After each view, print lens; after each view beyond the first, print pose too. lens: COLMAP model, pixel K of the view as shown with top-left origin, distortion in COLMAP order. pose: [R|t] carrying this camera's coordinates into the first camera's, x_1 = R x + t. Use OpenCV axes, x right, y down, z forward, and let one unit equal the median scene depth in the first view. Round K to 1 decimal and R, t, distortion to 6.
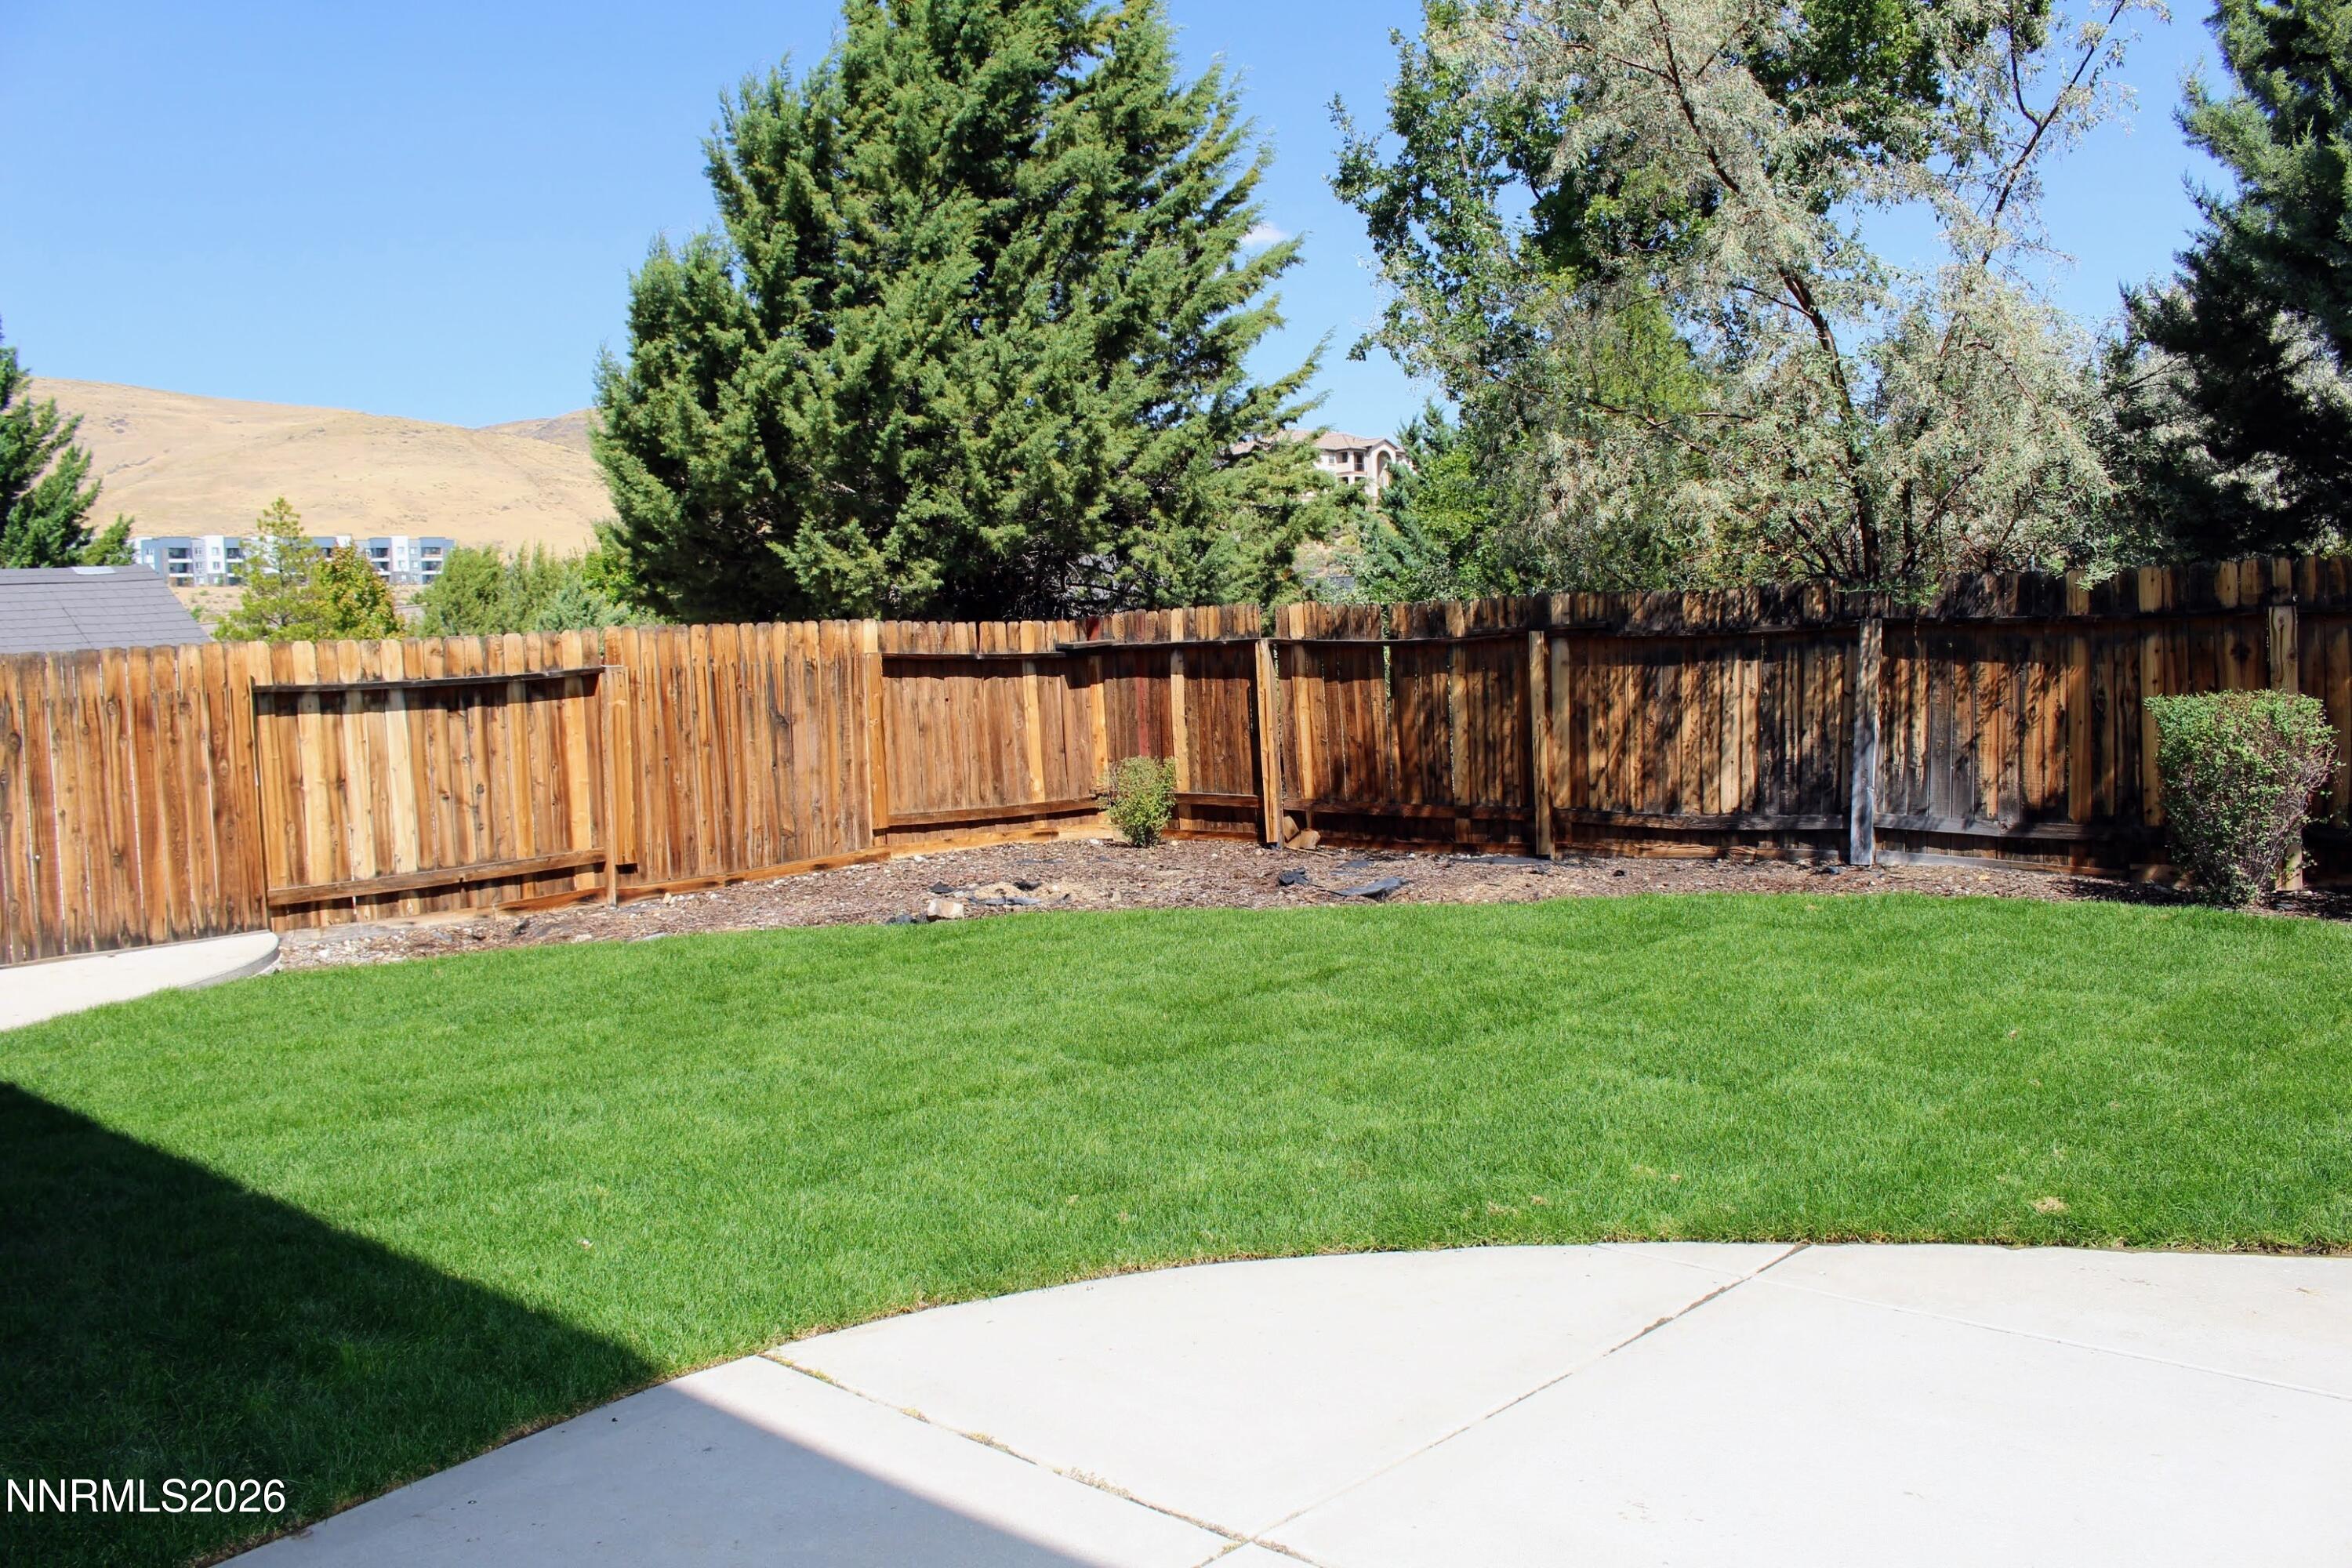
lens RADIAL K [[1985.2, 0, 1176.0], [0, 1985.2, 784.0], [0, 0, 1]] dist [-0.135777, 0.110106]
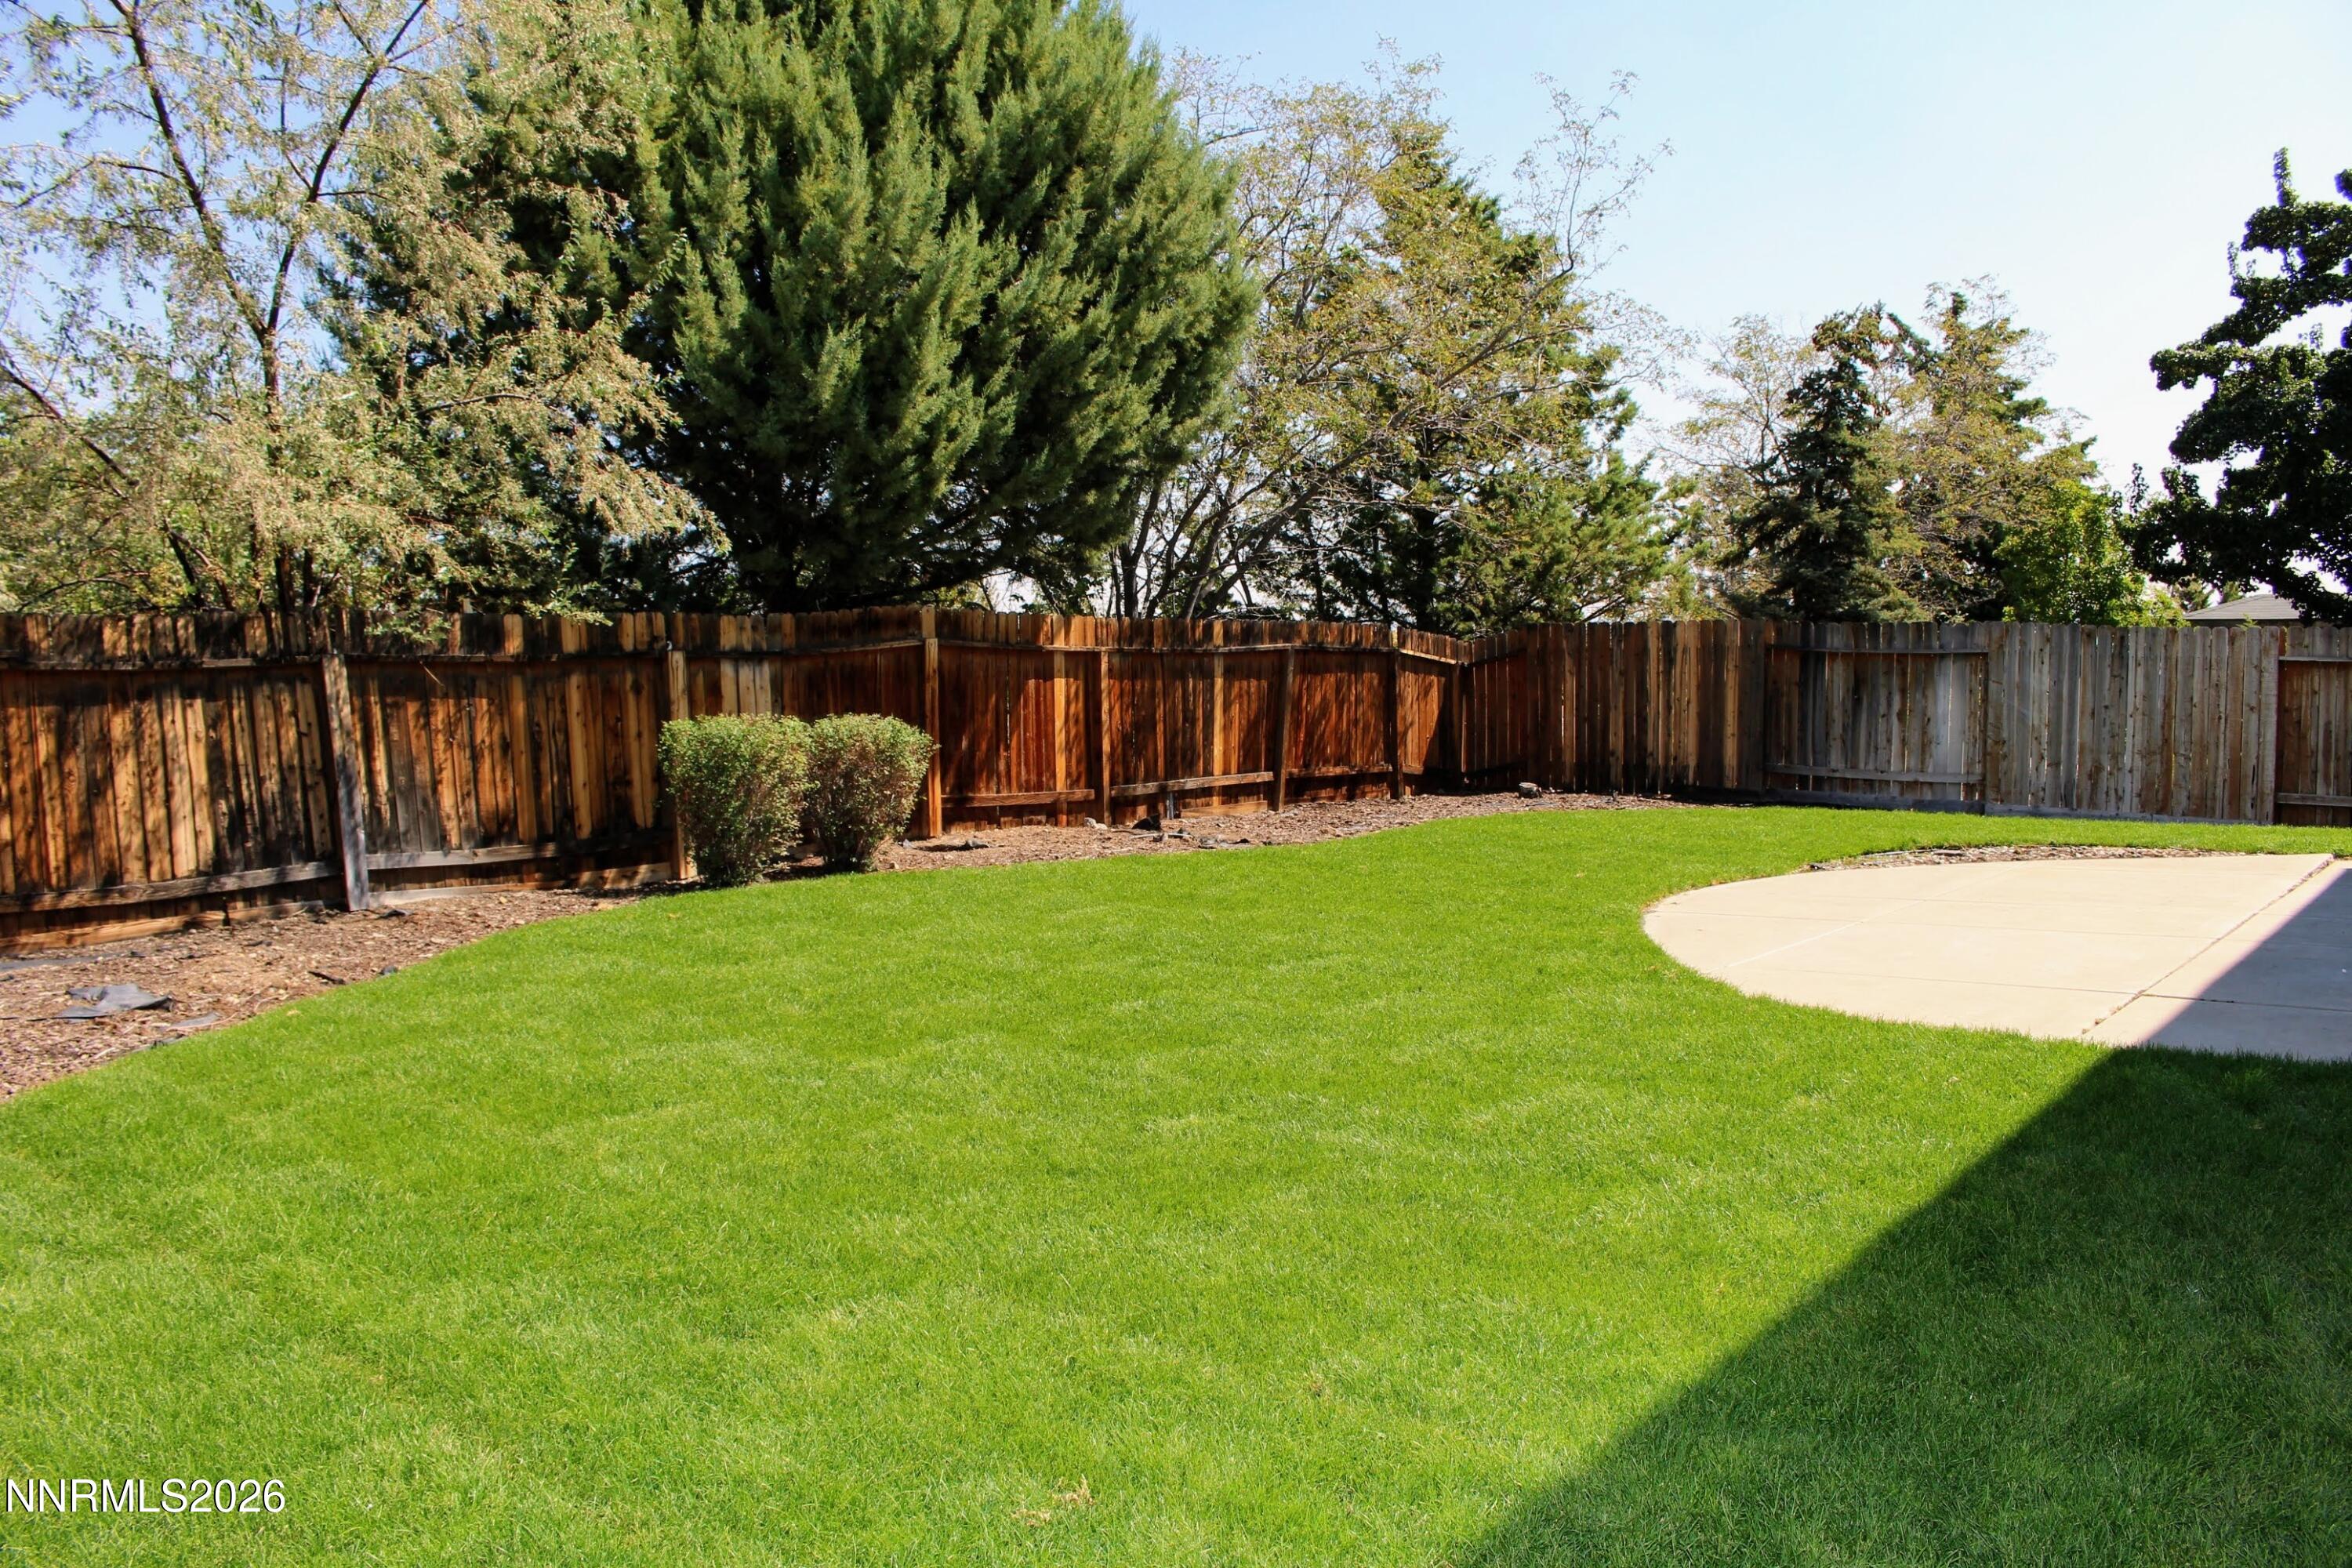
lens RADIAL K [[1985.2, 0, 1176.0], [0, 1985.2, 784.0], [0, 0, 1]] dist [-0.135777, 0.110106]
pose [[-0.089502, -0.030697, 0.995514, -0.604469], [0.080801, 0.996007, 0.037977, -0.023104], [-0.992704, 0.083837, -0.086664, 0.648018]]
